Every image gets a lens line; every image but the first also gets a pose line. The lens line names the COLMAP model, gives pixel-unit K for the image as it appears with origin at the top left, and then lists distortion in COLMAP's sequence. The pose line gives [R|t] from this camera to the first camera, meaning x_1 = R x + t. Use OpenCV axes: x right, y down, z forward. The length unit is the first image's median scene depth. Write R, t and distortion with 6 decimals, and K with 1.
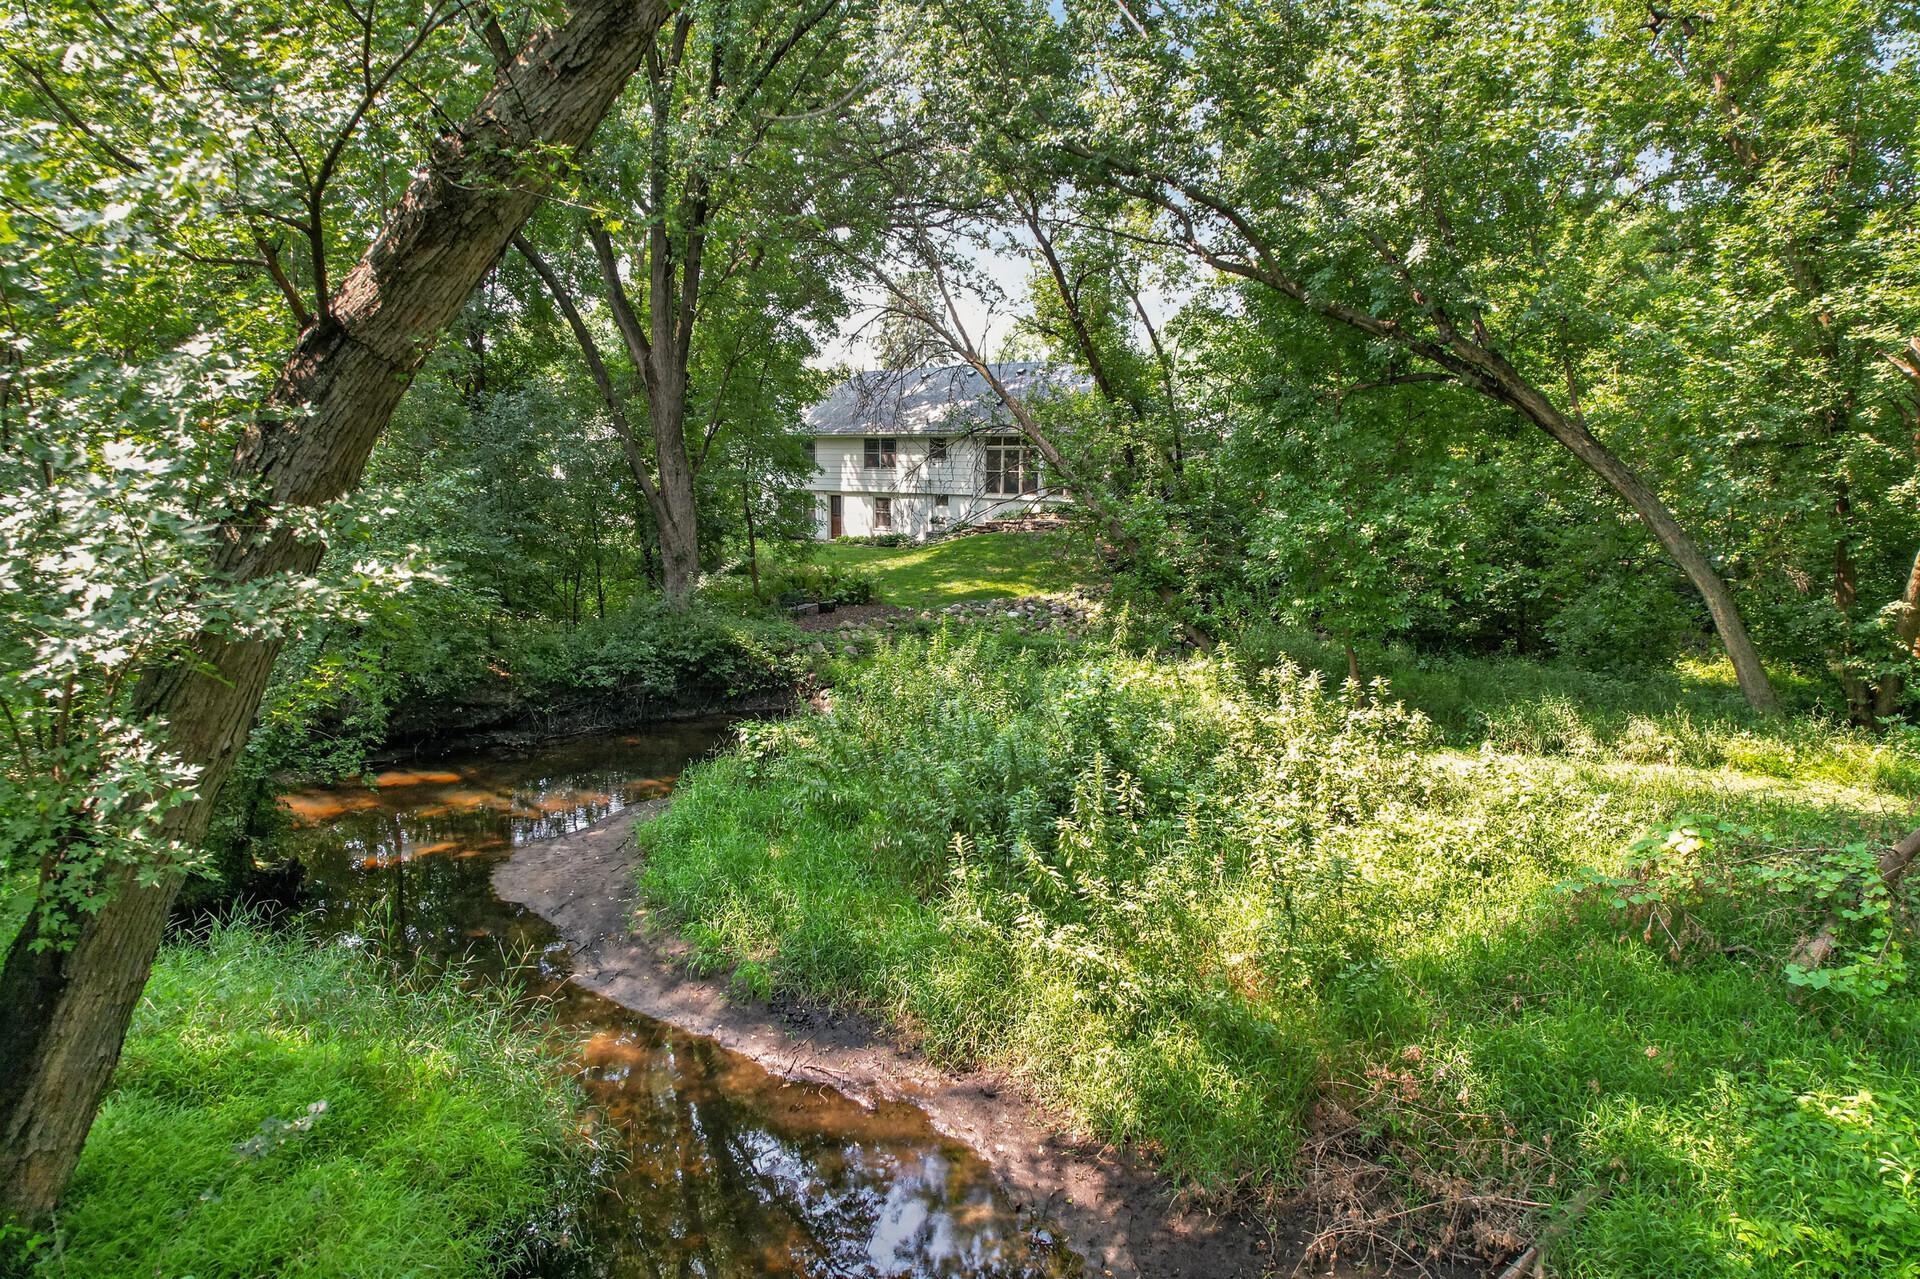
lens RADIAL K [[1315.0, 0, 963.3], [0, 1315.0, 651.1], [0, 0, 1]] dist [-0.041676, 0.012745]
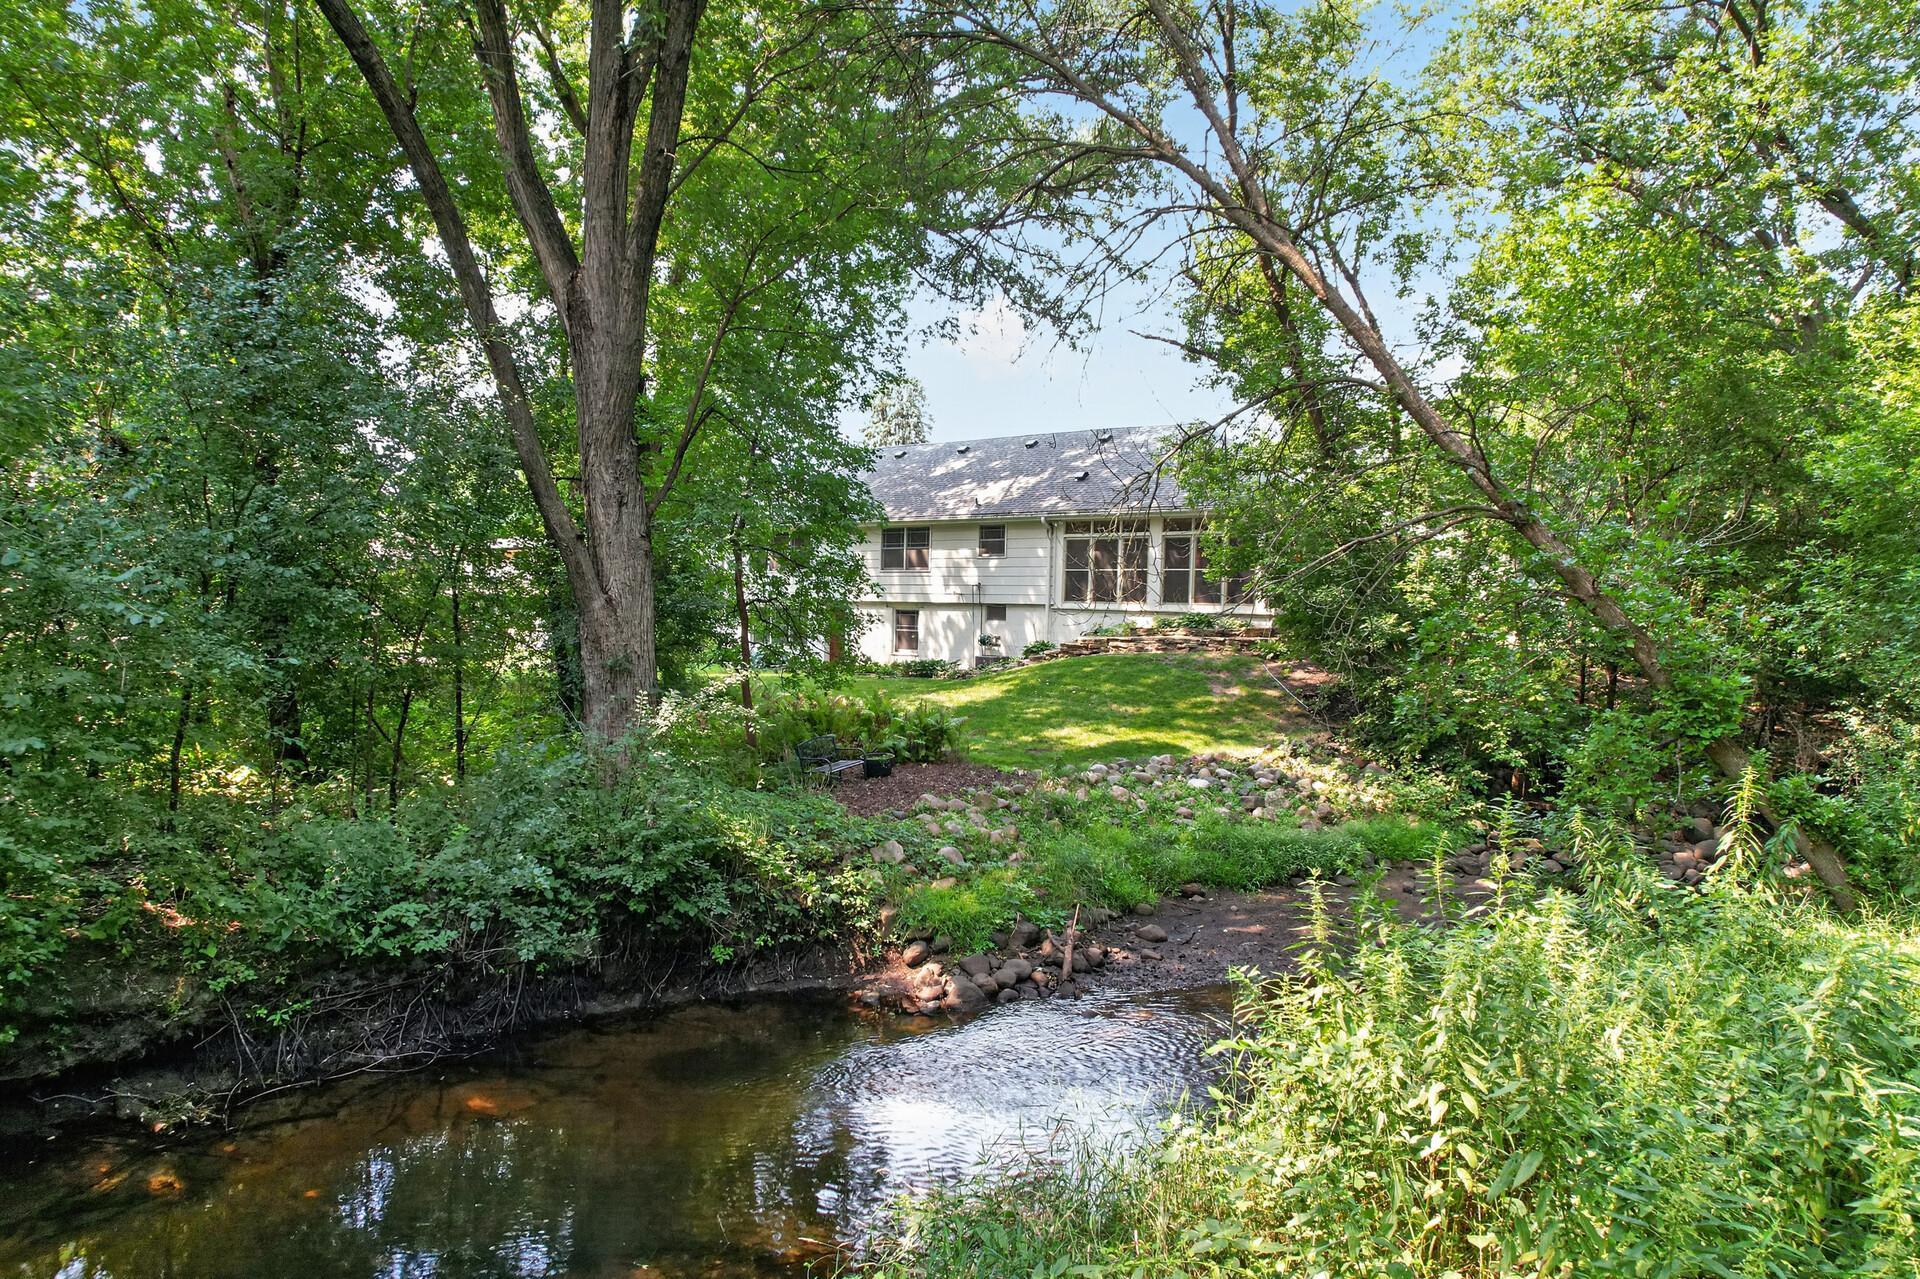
lens RADIAL K [[1383.1, 0, 957.6], [0, 1383.1, 632.1], [0, 0, 1]] dist [-0.053653, 0.027430]
pose [[0.999433, 0.017081, 0.029025, -0.061781], [-0.013289, 0.991923, -0.126144, -0.011744], [-0.030946, 0.125687, 0.991587, 0.285776]]
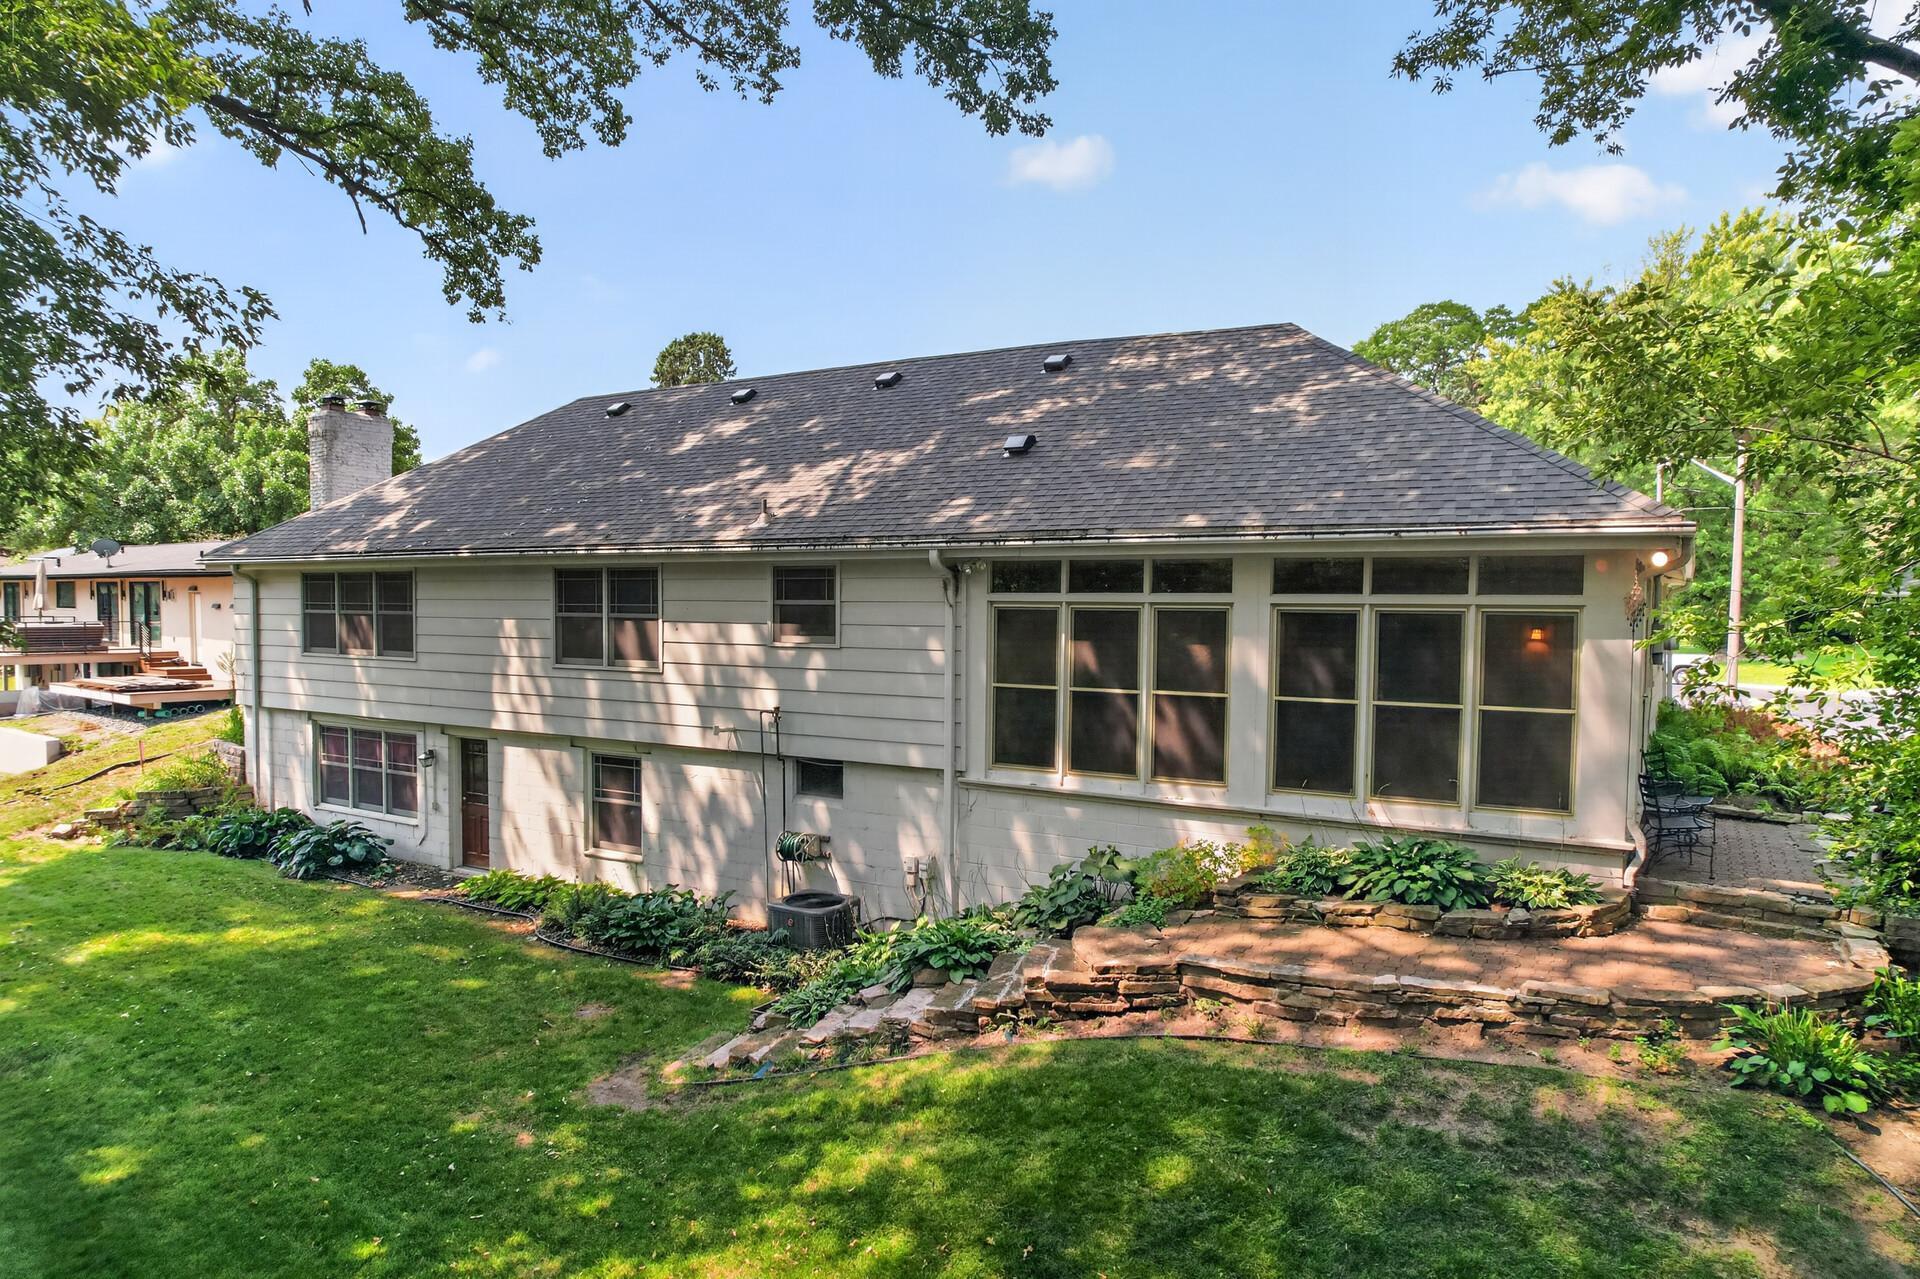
lens RADIAL K [[1383.1, 0, 966.6], [0, 1383.1, 650.3], [0, 0, 1]] dist [-0.053653, 0.027430]
pose [[0.986036, -0.003132, 0.166504, -0.037213], [0.020821, 0.994296, -0.104603, -0.116646], [-0.165227, 0.106609, 0.980477, 0.732016]]
